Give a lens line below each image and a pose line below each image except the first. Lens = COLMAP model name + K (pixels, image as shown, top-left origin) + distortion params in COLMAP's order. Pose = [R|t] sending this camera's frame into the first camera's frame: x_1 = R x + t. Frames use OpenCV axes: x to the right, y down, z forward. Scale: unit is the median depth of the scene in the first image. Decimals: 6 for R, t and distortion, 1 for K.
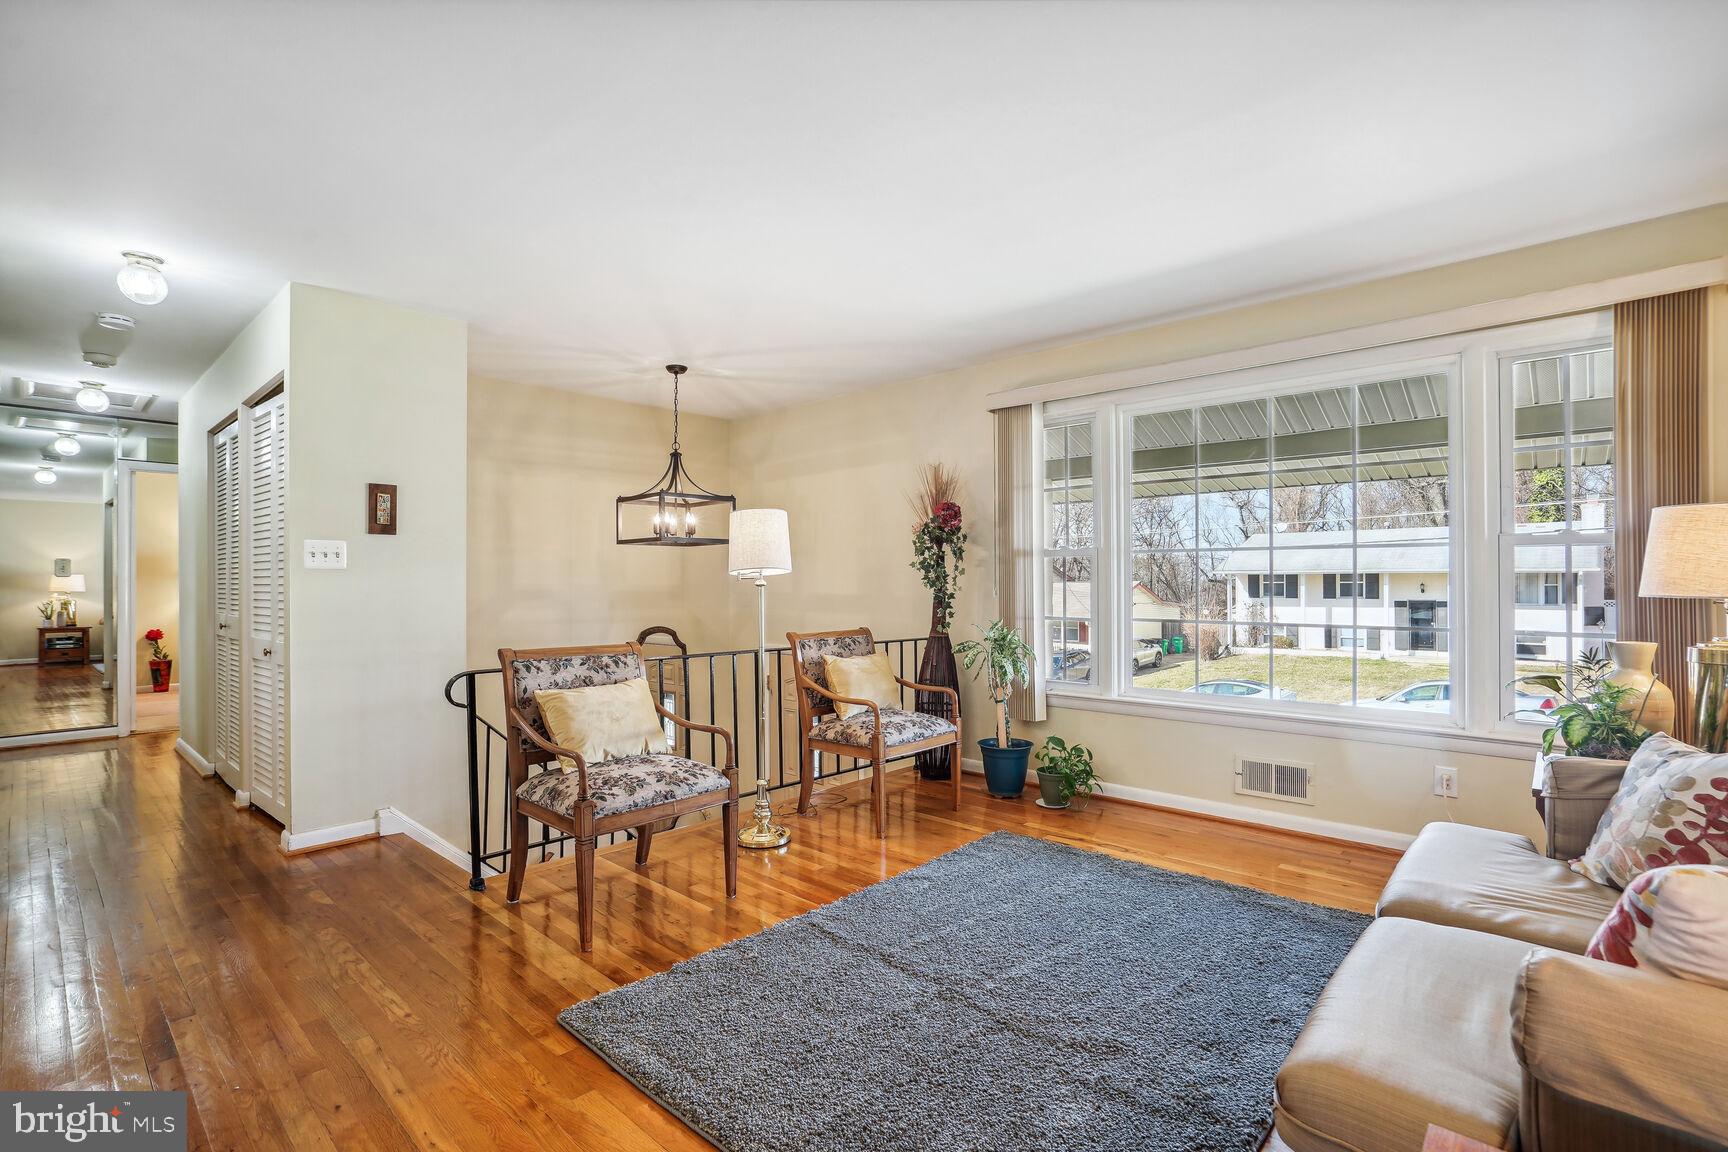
lens RADIAL K [[812.7, 0, 866.9], [0, 812.7, 573.1], [0, 0, 1]] dist [-0.013584, 0.002583]
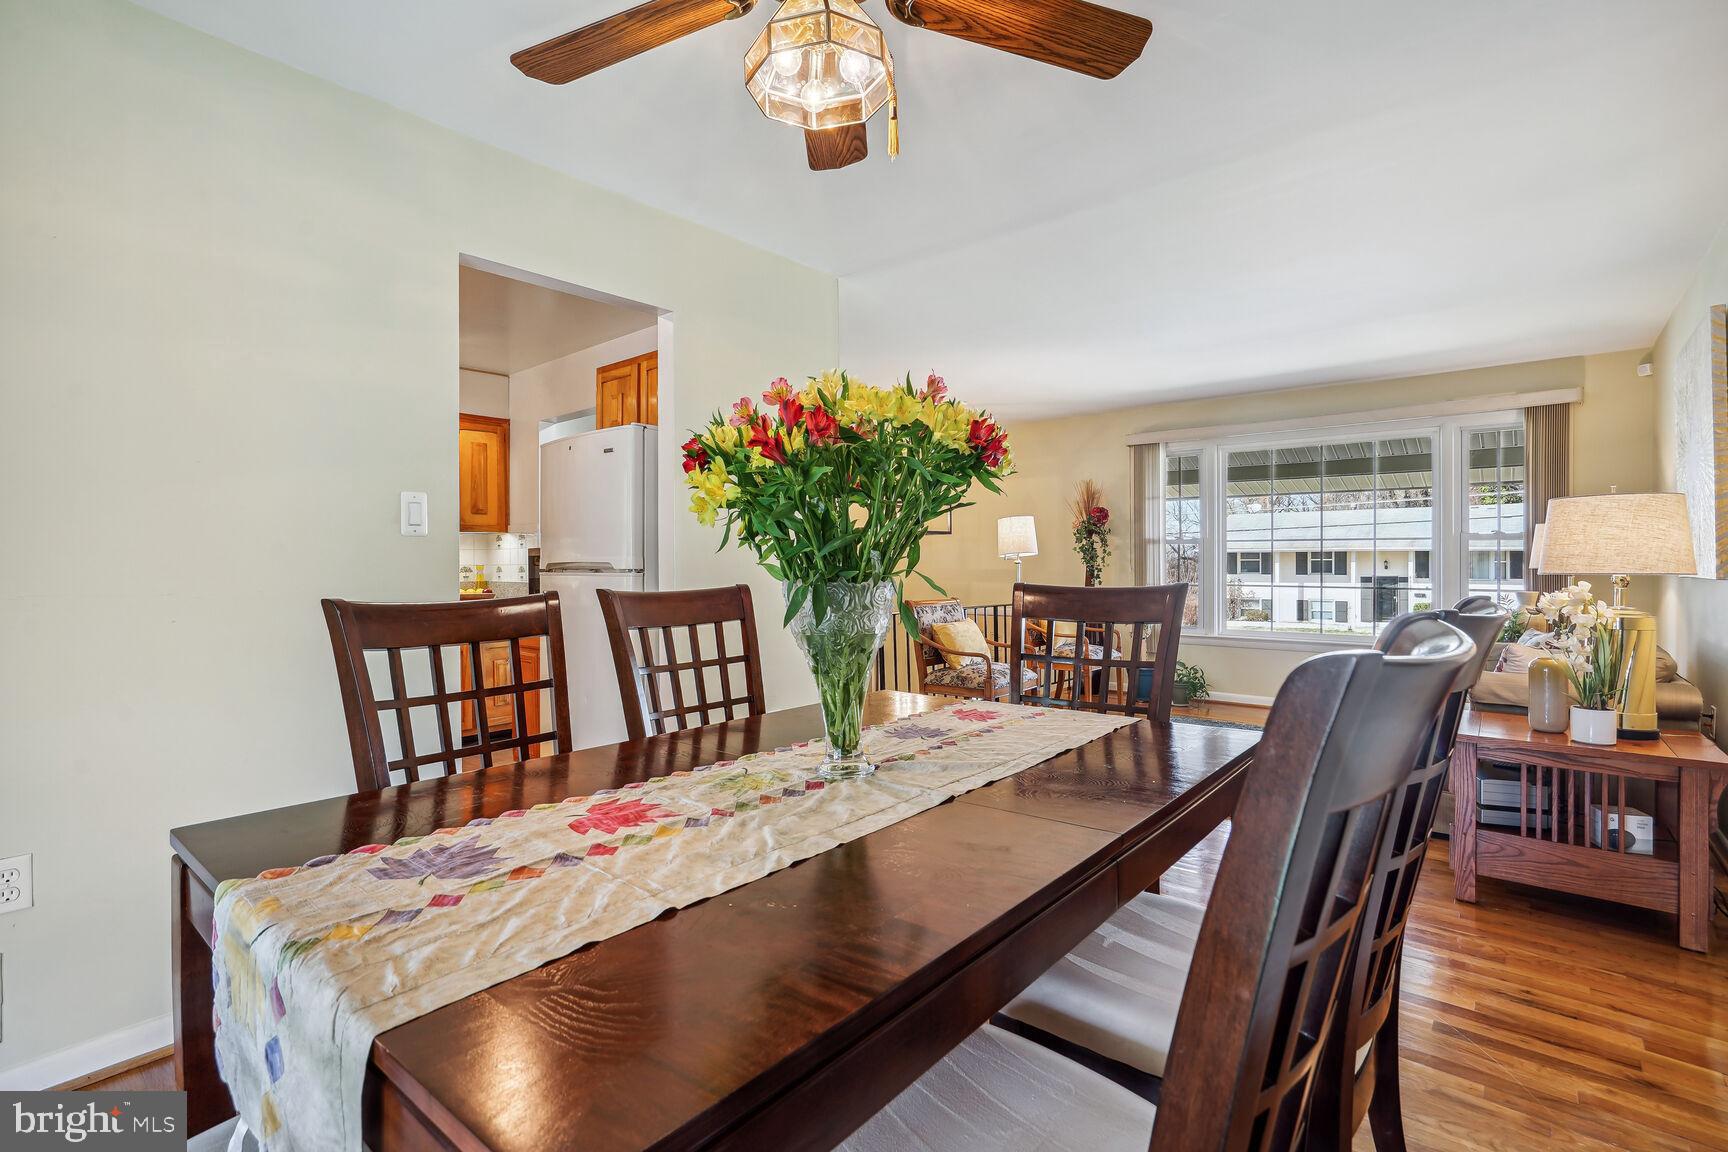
lens RADIAL K [[812.7, 0, 873.5], [0, 812.7, 565.7], [0, 0, 1]] dist [-0.013584, 0.002583]
pose [[0.999142, -0.000918, 0.041411, -0.359921], [0.000148, 0.999827, 0.018593, -0.007569], [-0.041421, -0.018571, 0.998969, -0.449375]]
